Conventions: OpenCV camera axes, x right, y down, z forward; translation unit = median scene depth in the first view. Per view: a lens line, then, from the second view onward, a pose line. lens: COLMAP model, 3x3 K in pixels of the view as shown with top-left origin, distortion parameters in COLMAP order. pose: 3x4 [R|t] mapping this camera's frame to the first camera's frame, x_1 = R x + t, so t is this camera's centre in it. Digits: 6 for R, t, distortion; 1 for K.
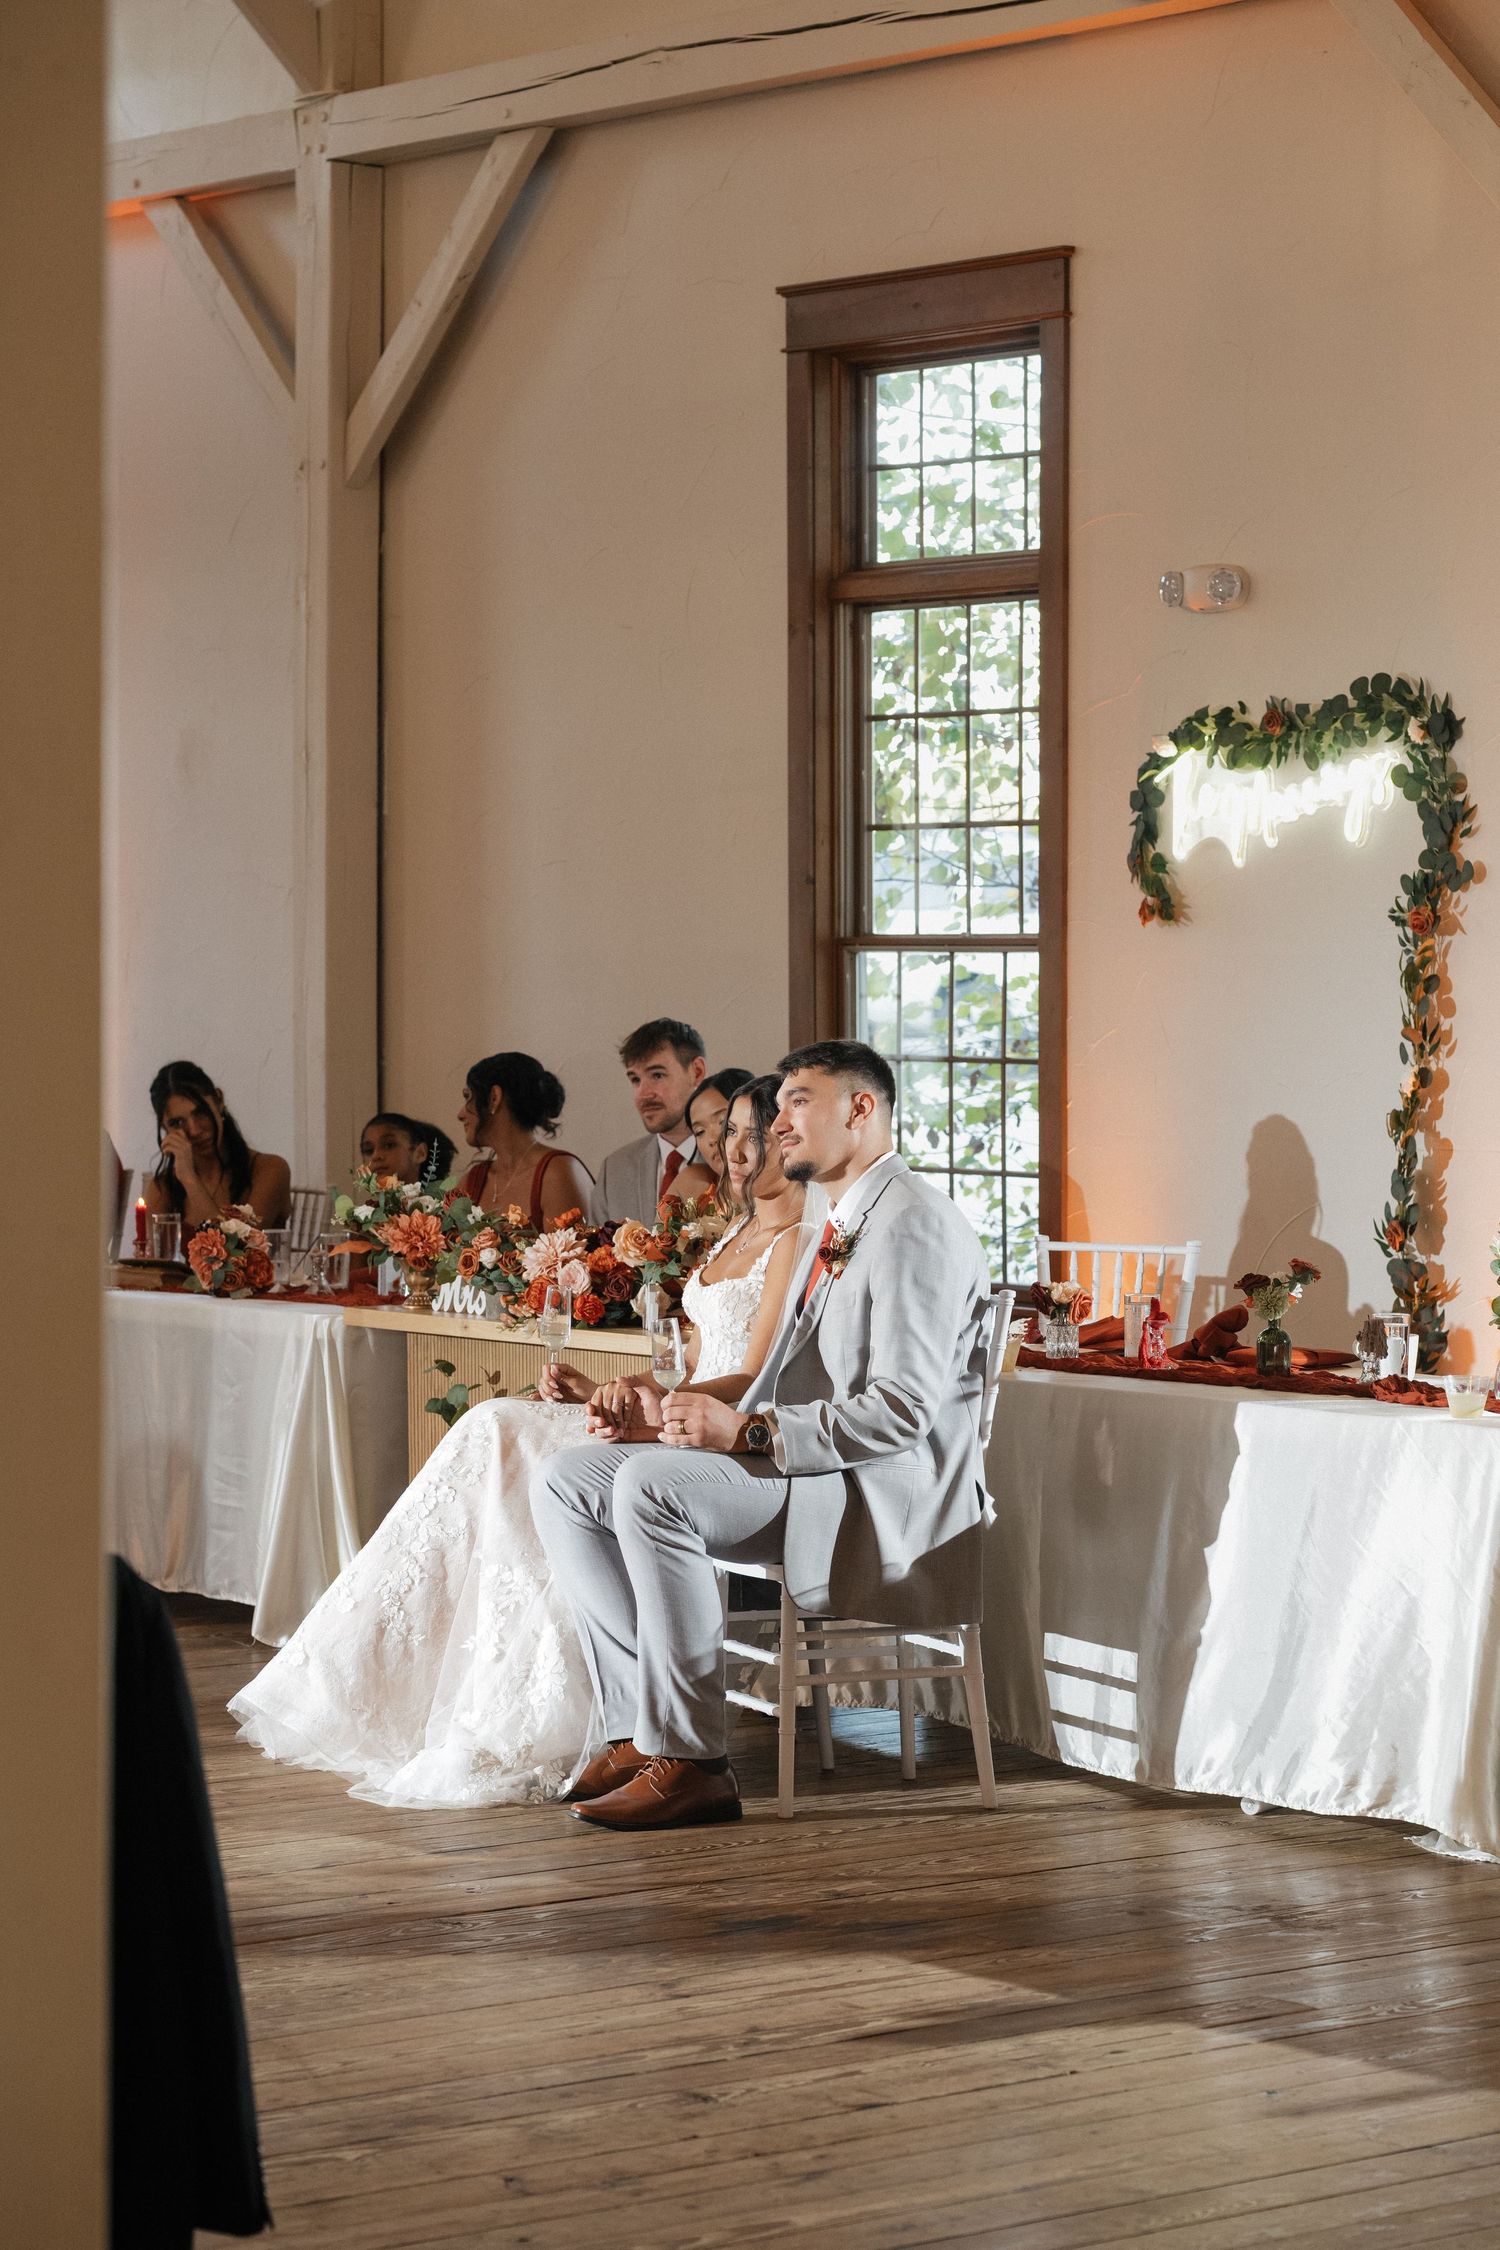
lens RADIAL K [[6017.0, 0, 750.0], [0, 6017.0, 1125.0], [0, 0, 1]] dist [0.009543, -0.755525]
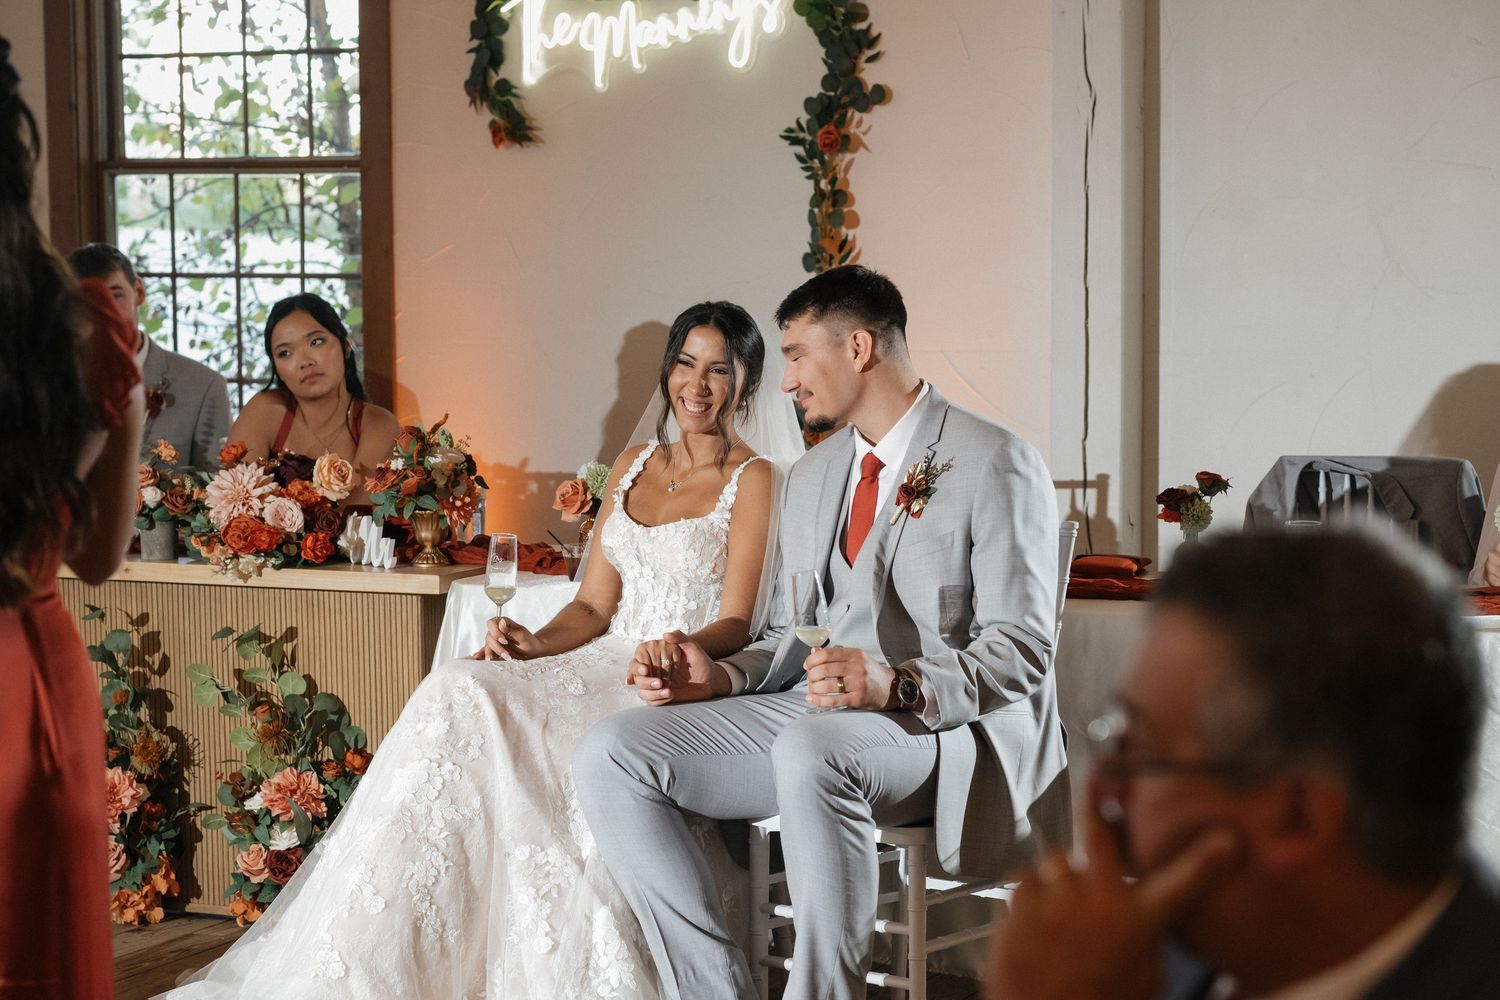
lens RADIAL K [[4011.4, 0, 750.0], [0, 4011.4, 500.0], [0, 0, 1]] dist [0.009543, -0.755525]
pose [[0.882504, -0.047551, 0.467894, -0.241188], [0.023236, 0.998069, 0.057606, -0.011164], [-0.469730, -0.039965, 0.881905, 0.366798]]
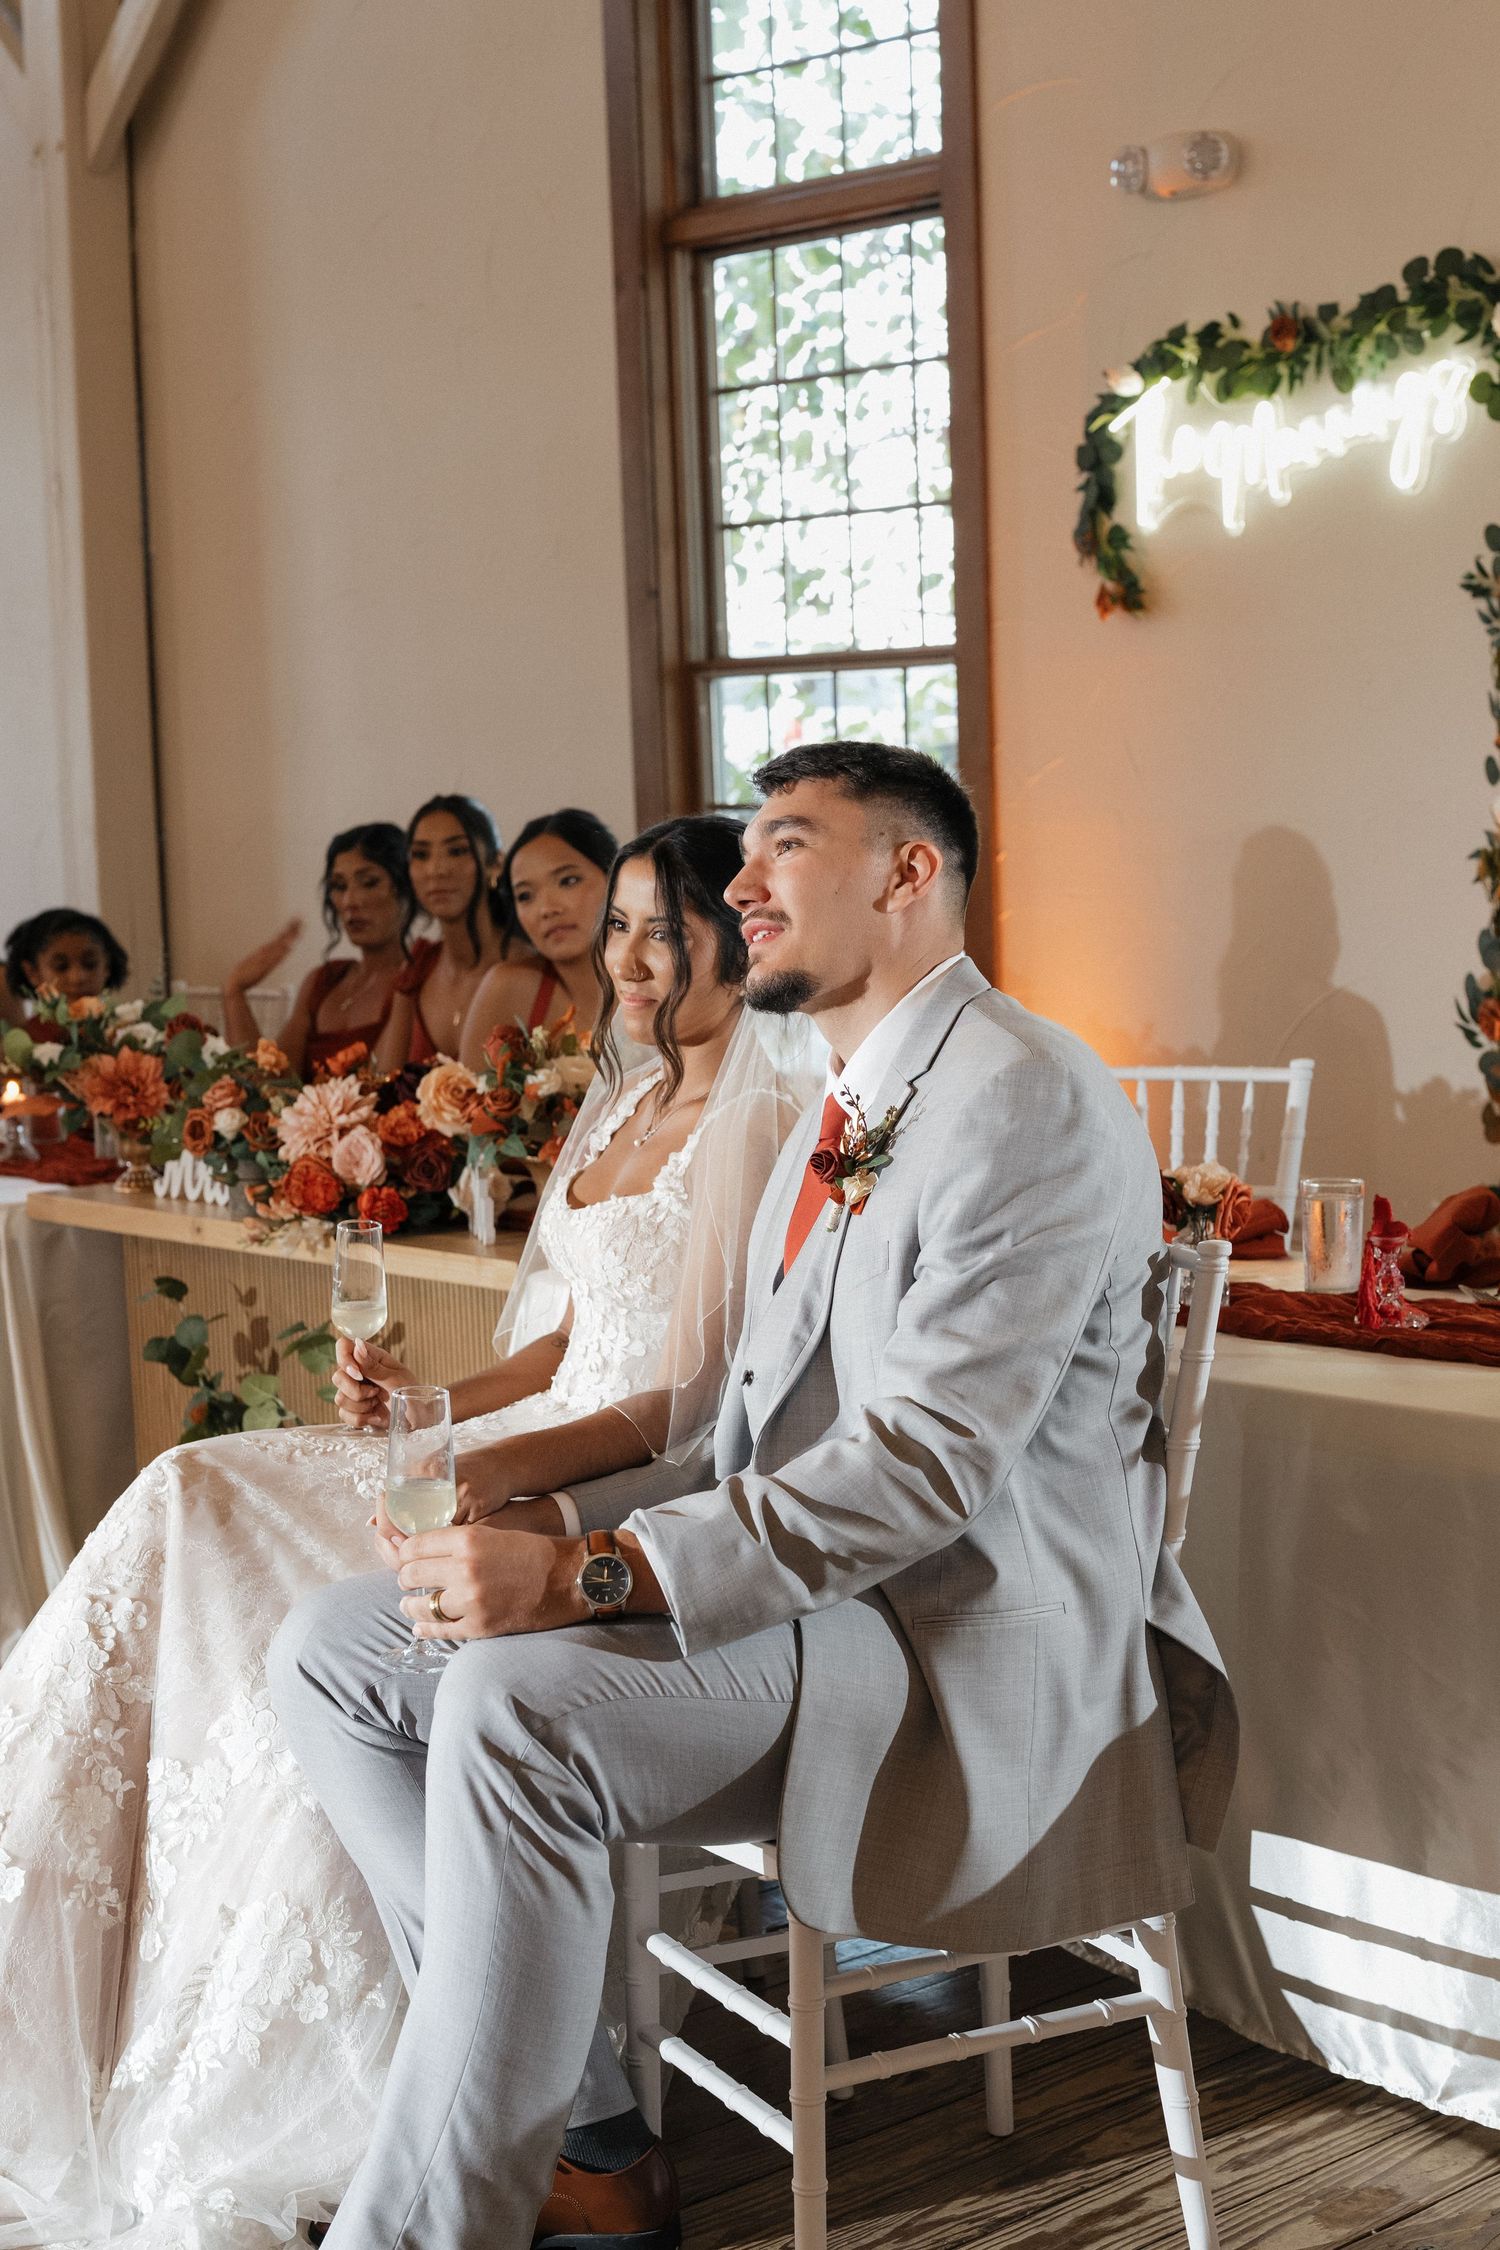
lens RADIAL K [[3549.2, 0, 771.7], [0, 3549.2, 1139.5], [0, 0, 1]] dist [-0.007722, -0.022687]
pose [[0.997073, -0.040028, 0.065143, -0.009214], [0.034992, 0.996441, 0.076690, -0.003365], [-0.067981, -0.074186, 0.994925, 0.572815]]
